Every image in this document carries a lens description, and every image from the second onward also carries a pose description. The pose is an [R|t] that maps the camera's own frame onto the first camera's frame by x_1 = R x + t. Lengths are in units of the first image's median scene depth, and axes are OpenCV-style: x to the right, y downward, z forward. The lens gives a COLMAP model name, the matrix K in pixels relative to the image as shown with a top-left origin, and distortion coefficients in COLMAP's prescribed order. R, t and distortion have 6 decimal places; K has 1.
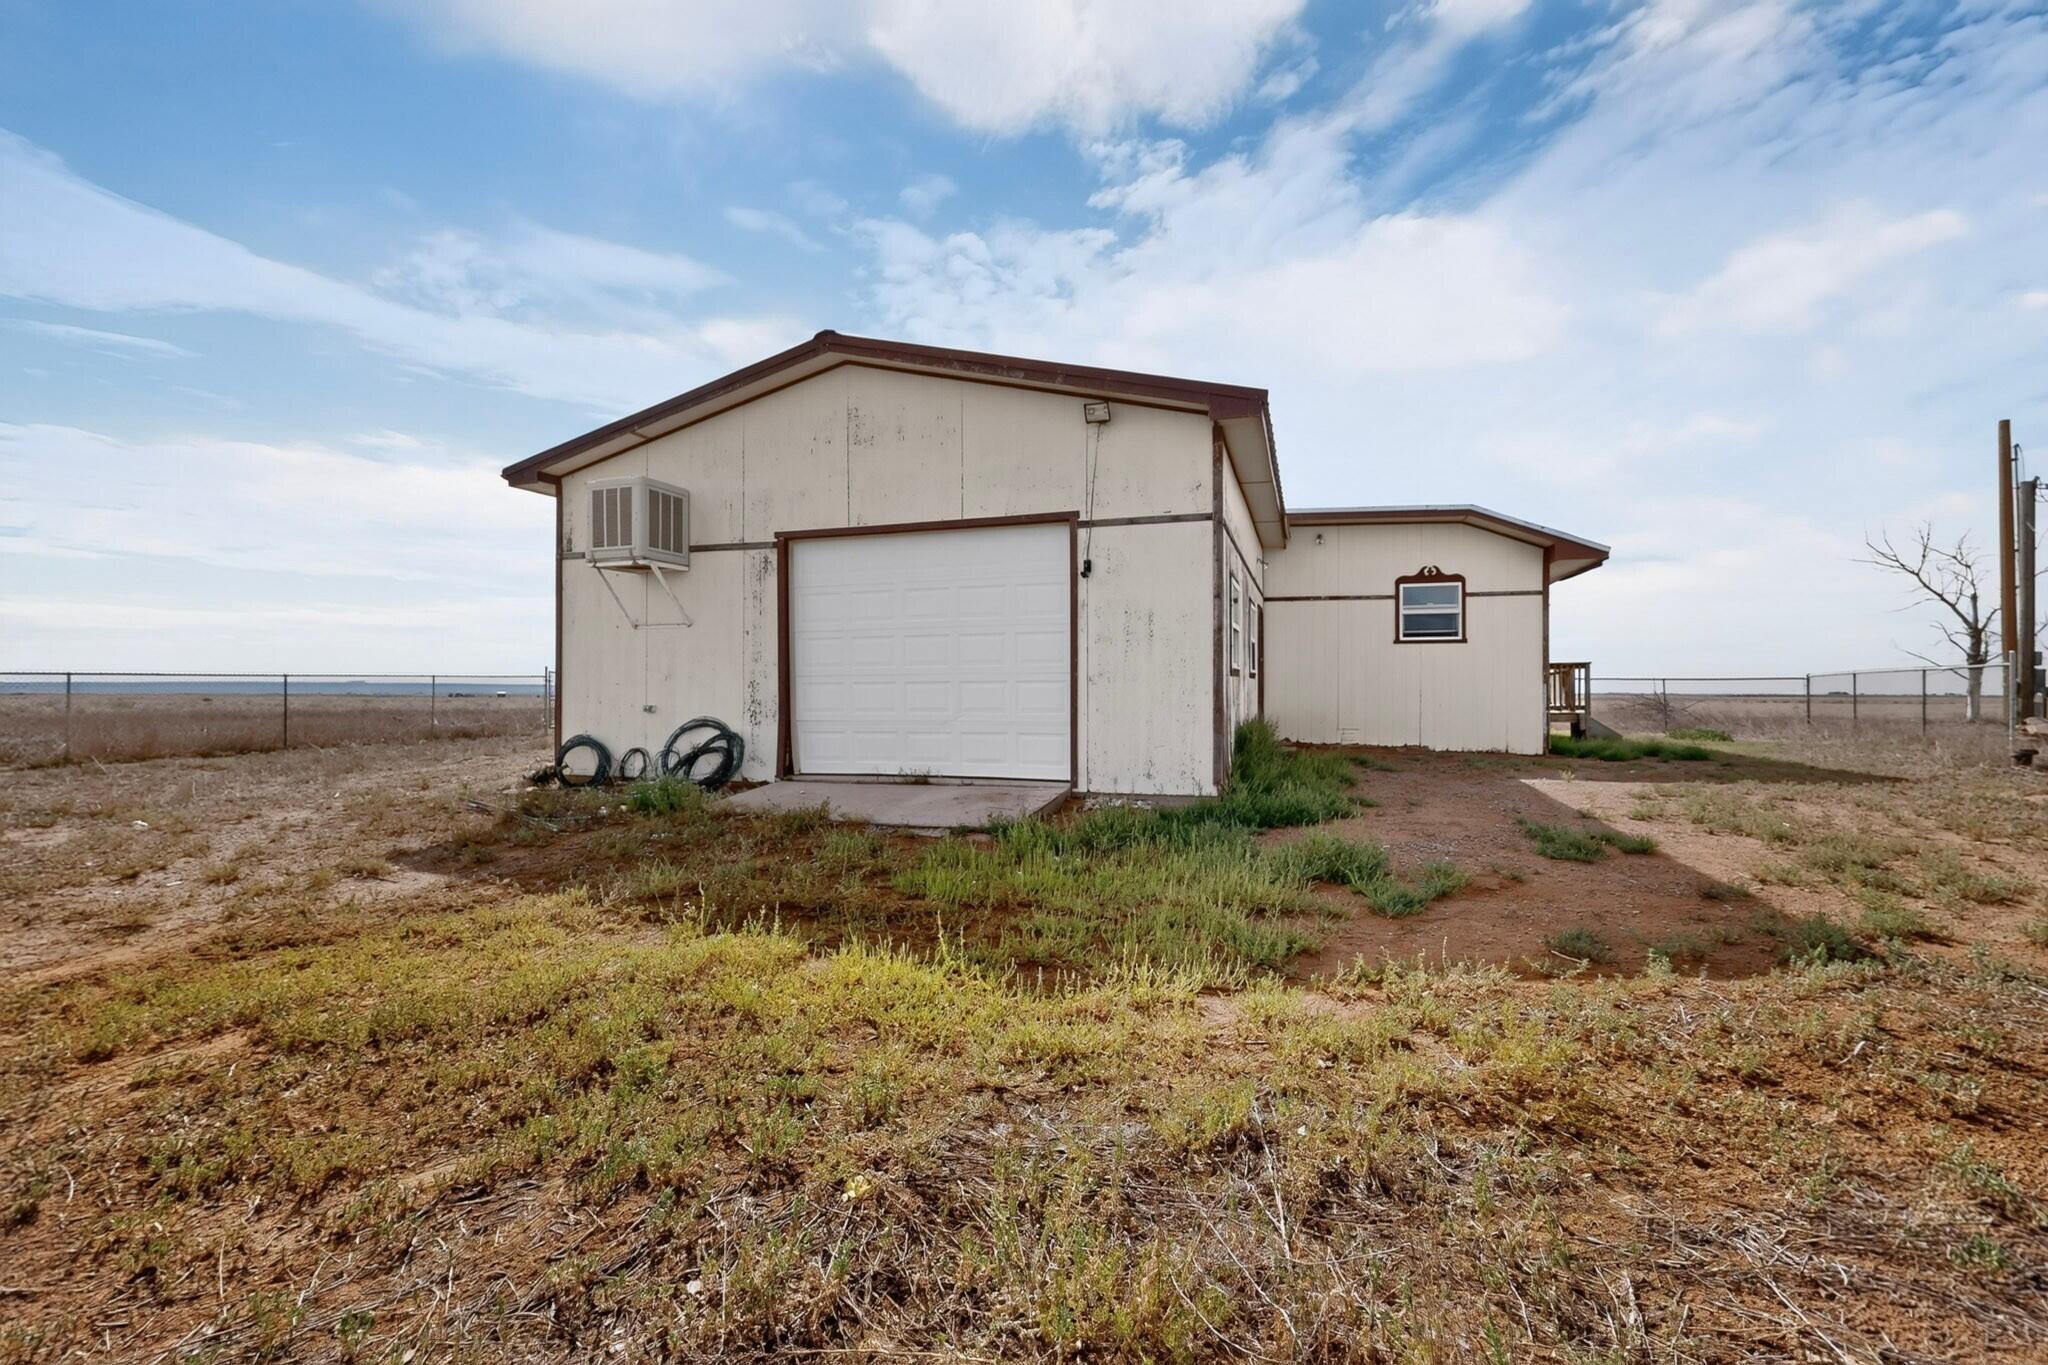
lens RADIAL K [[890.1, 0, 1053.0], [0, 890.1, 686.1], [0, 0, 1]] dist [0.014075, 0.000784]
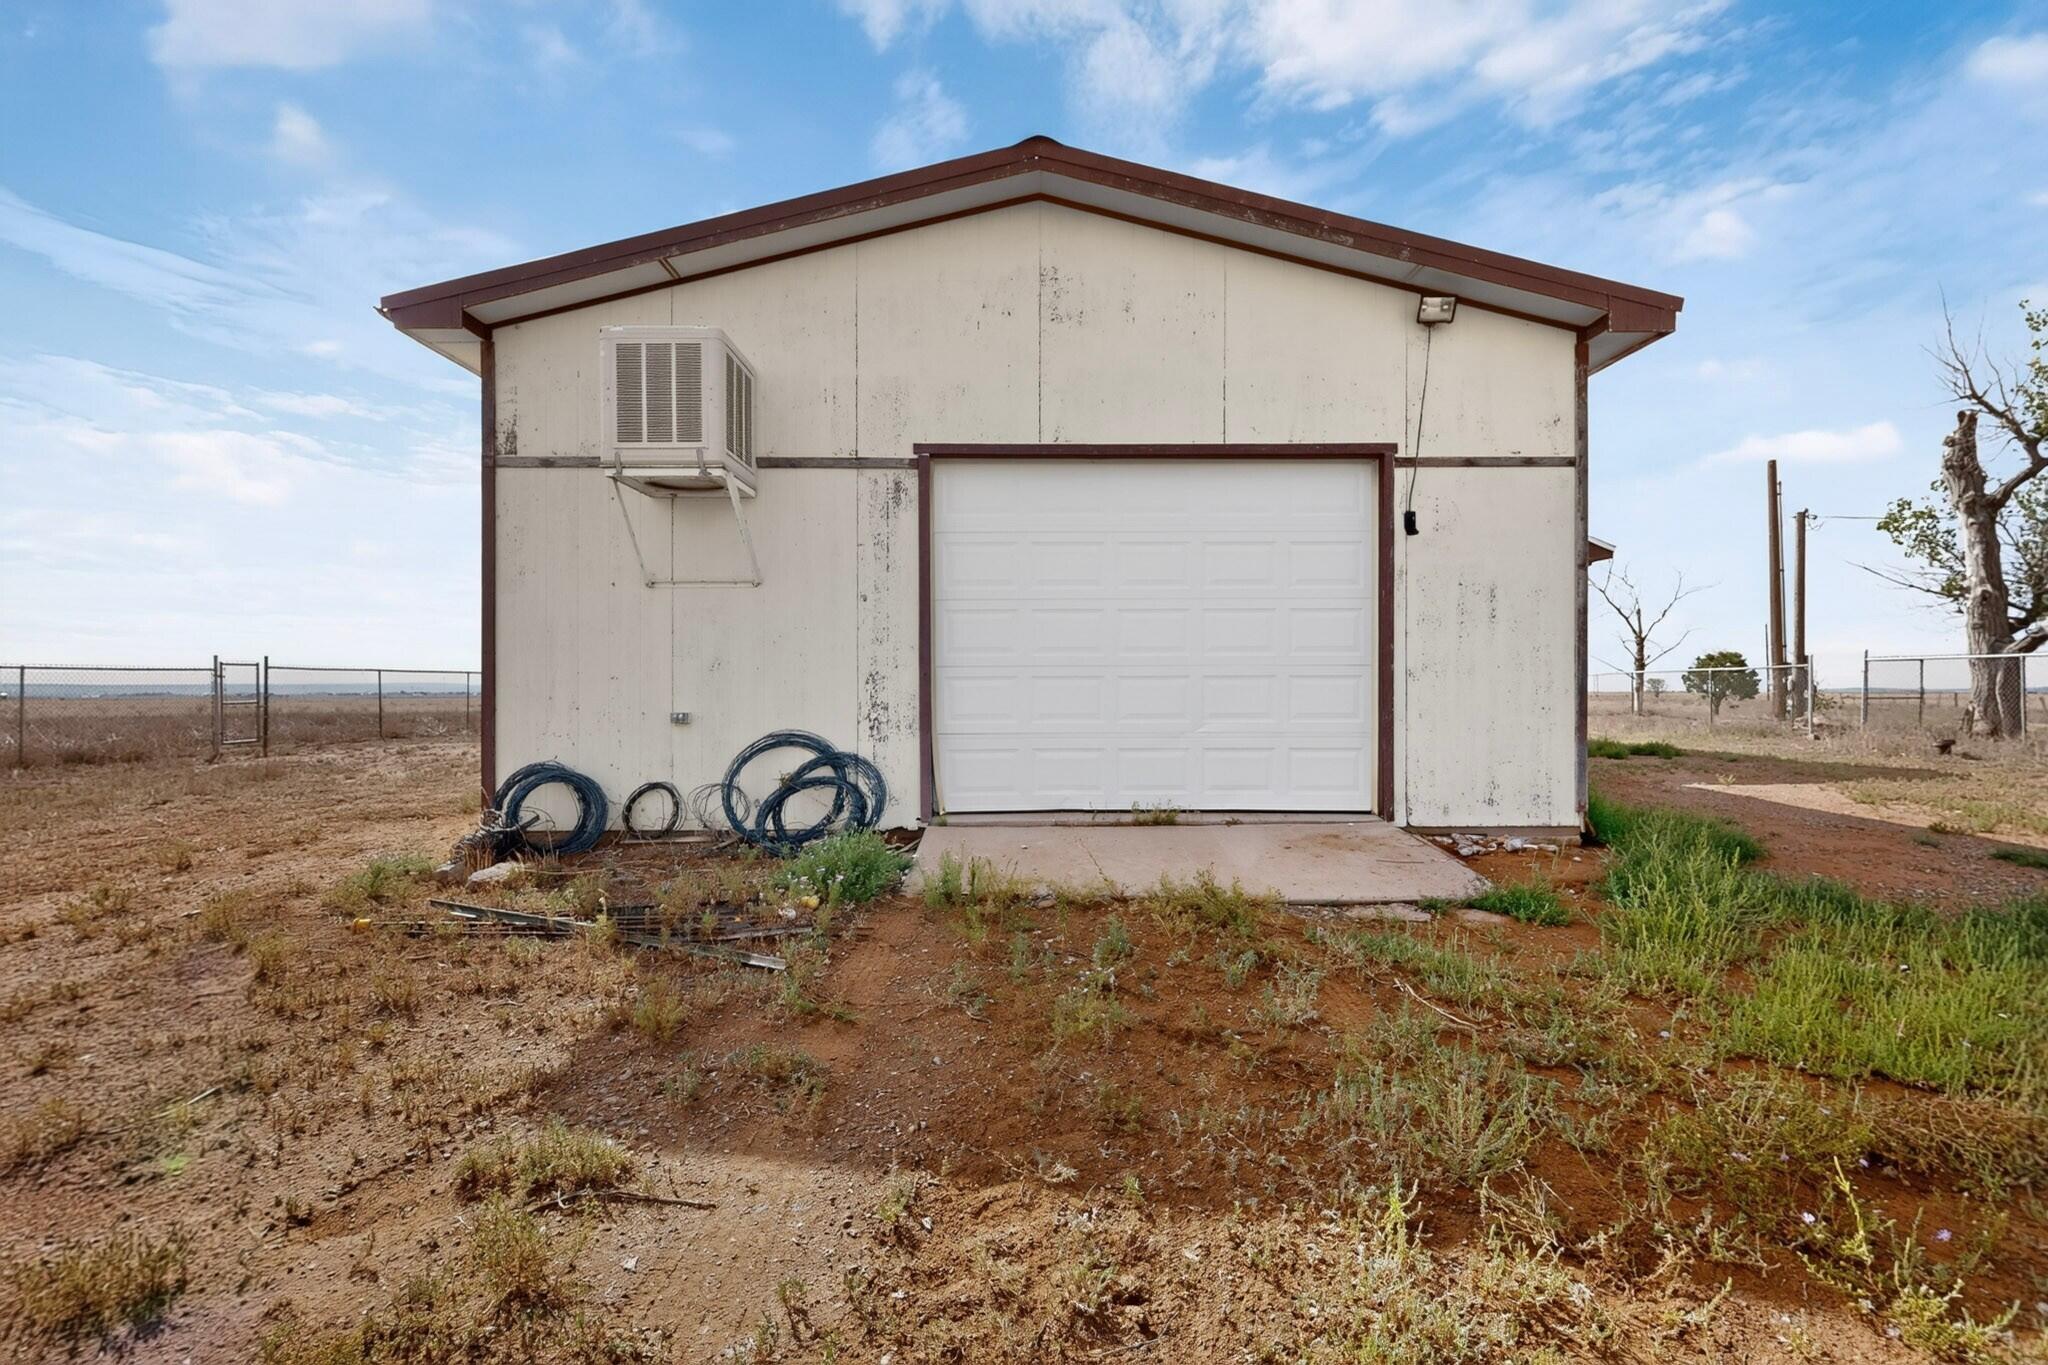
lens RADIAL K [[885.3, 0, 1028.1], [0, 885.3, 691.3], [0, 0, 1]] dist [-0.001201, -0.000118]
pose [[0.948585, -0.001086, 0.316520, -0.435425], [-0.001744, 0.999961, 0.008660, 0.001364], [-0.316517, -0.008767, 0.948546, 0.360416]]
